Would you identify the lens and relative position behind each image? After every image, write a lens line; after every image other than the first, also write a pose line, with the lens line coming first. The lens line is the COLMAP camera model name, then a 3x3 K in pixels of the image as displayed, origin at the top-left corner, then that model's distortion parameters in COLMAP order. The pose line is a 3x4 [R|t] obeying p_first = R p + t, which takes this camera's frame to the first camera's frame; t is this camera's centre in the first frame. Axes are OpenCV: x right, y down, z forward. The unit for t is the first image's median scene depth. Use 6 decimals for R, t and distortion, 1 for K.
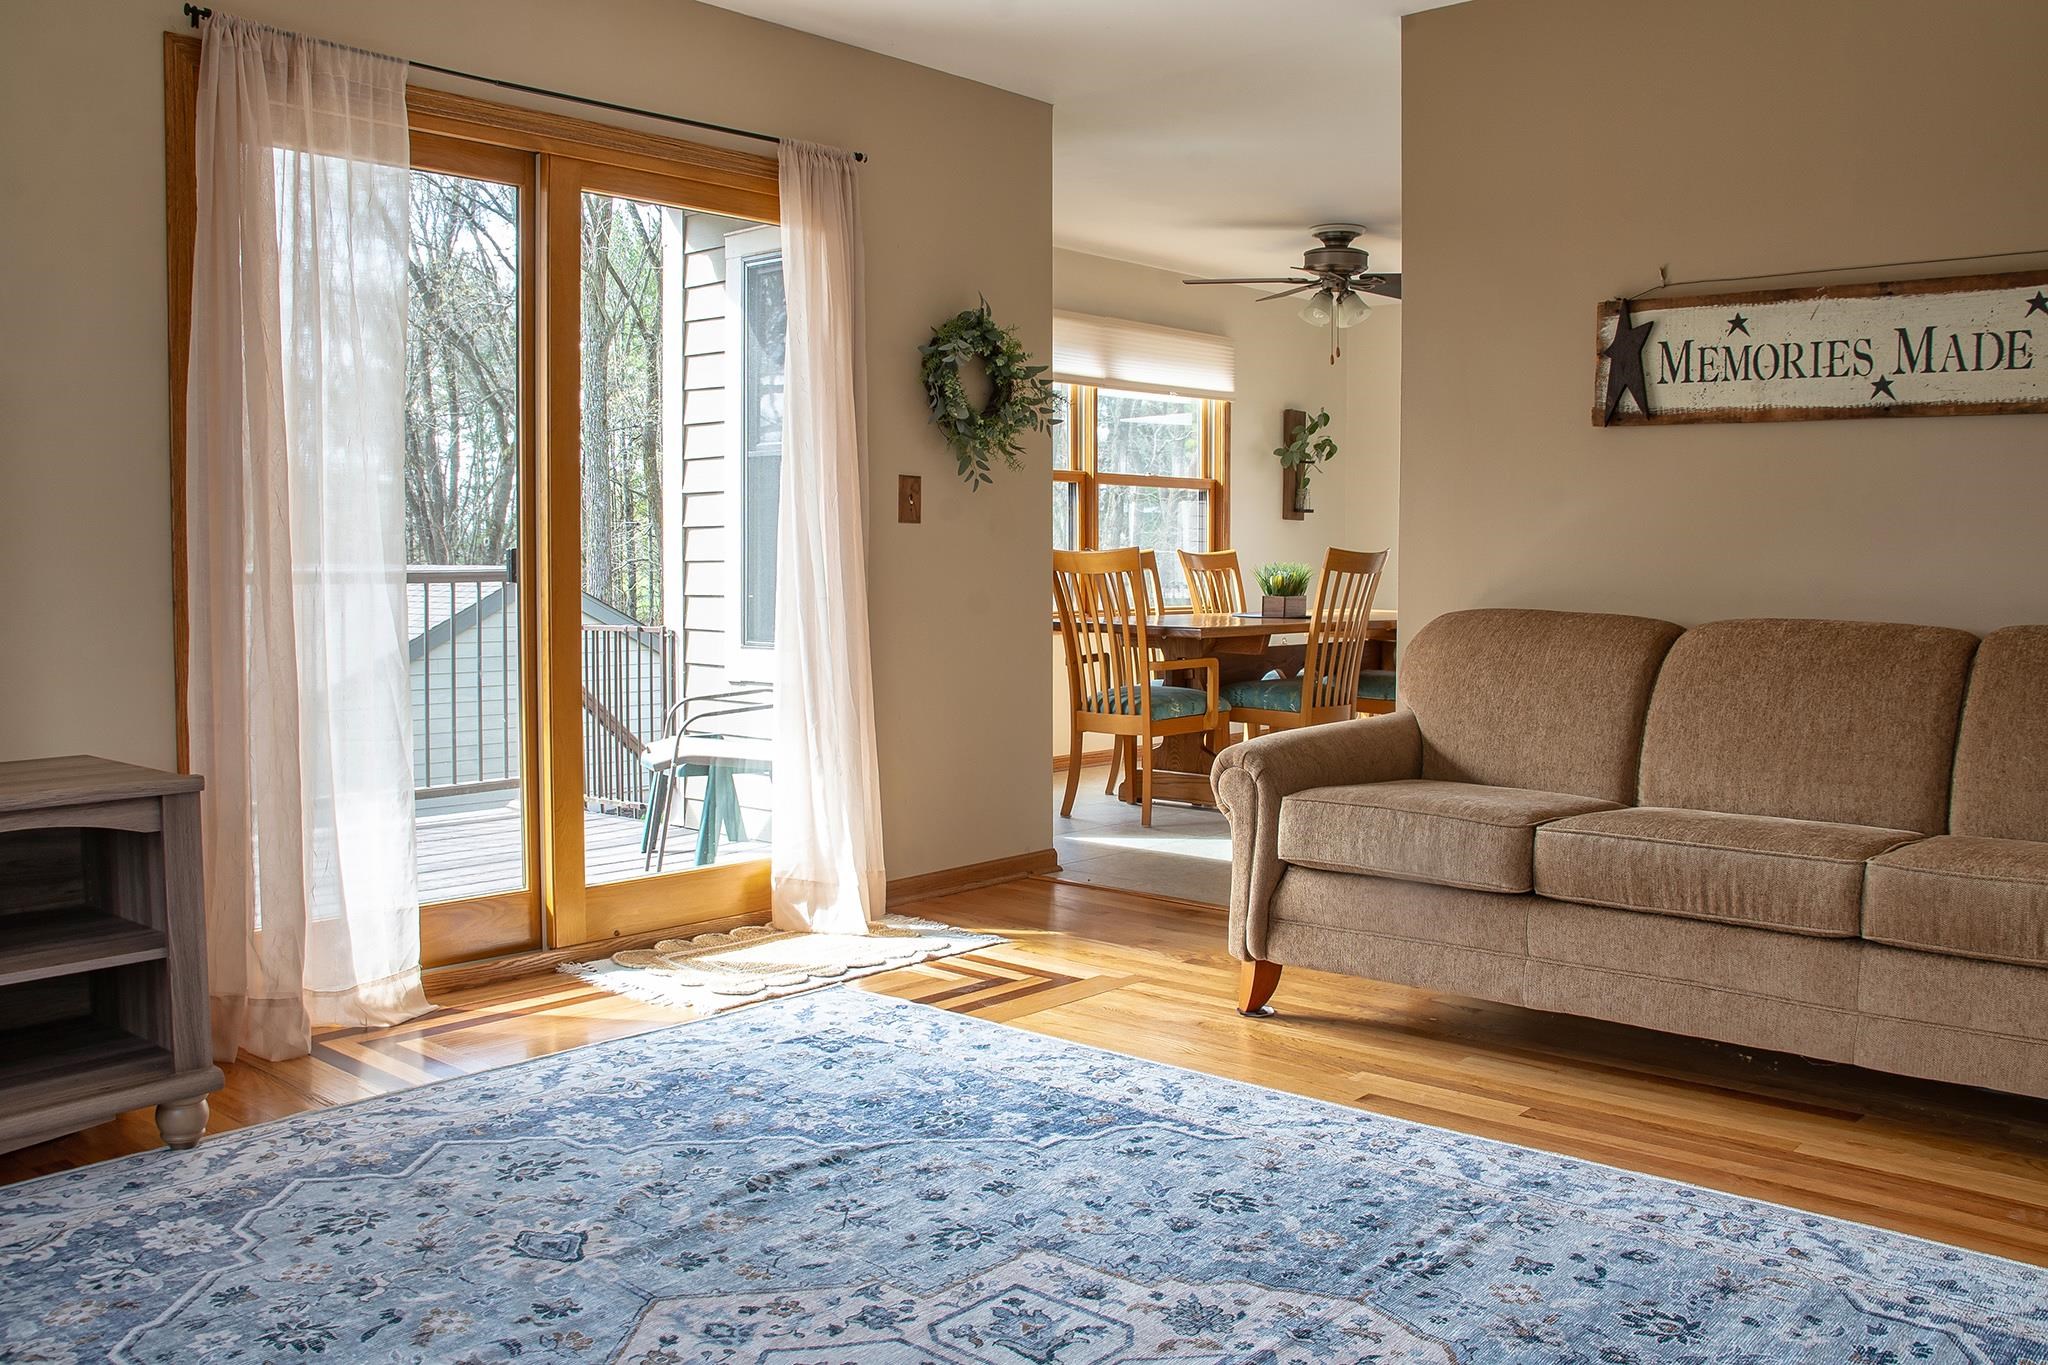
lens RADIAL K [[1689.0, 0, 1030.3], [0, 1689.0, 652.0], [0, 0, 1]] dist [-0.055530, 0.002634]
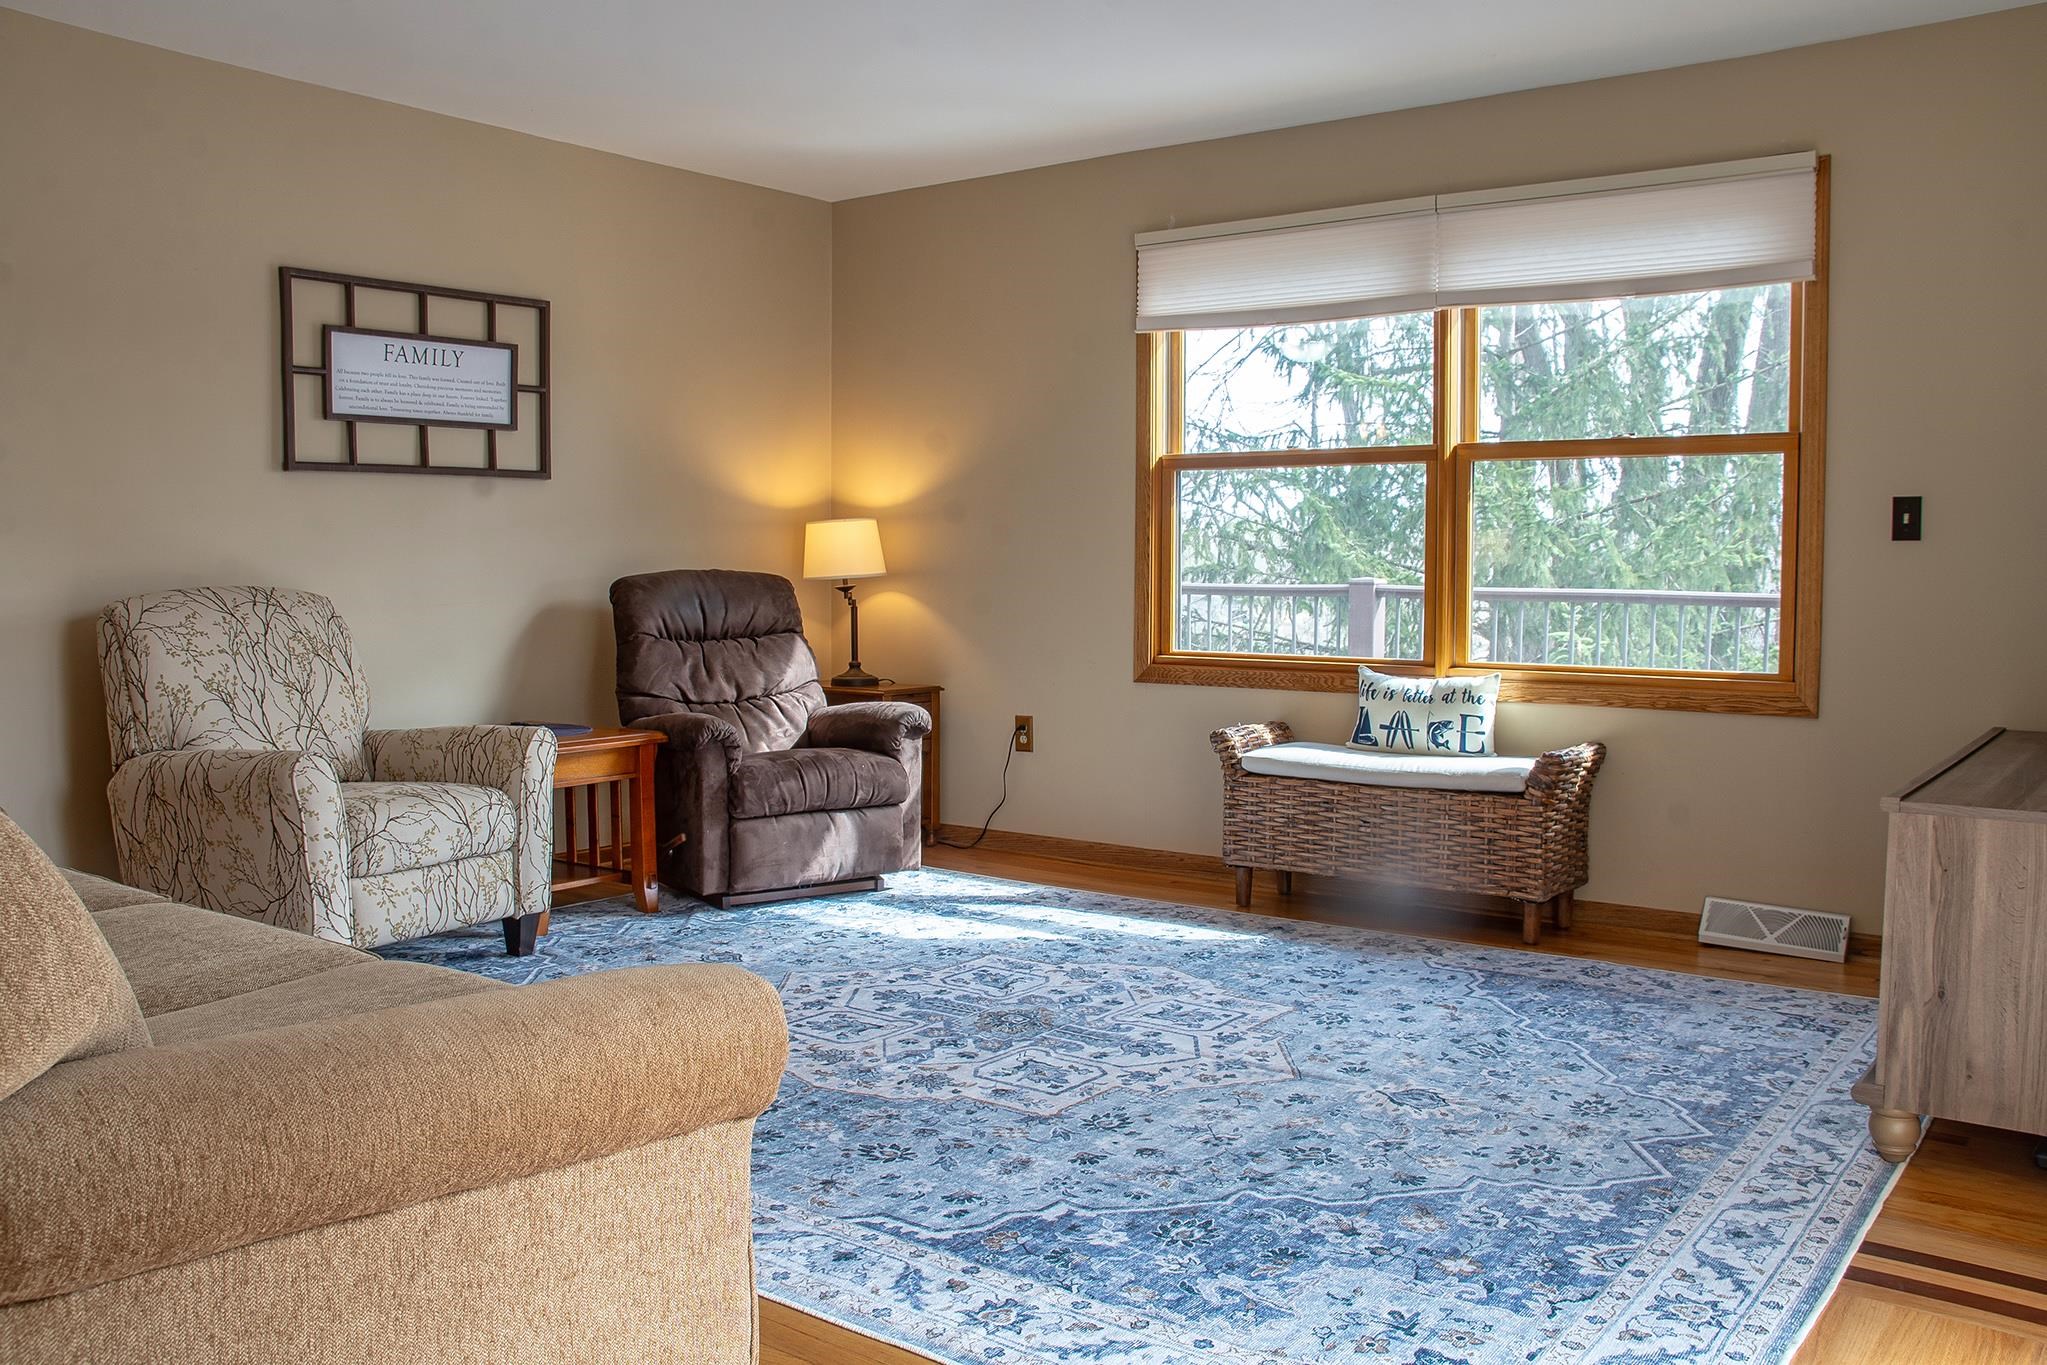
lens RADIAL K [[1688.2, 0, 1029.8], [0, 1688.2, 652.1], [0, 0, 1]] dist [-0.055530, 0.002634]
pose [[-0.997247, -0.004721, -0.073999, 0.101461], [-0.012986, 0.993667, 0.111612, -0.123404], [0.073003, 0.112265, -0.990993, 2.000861]]
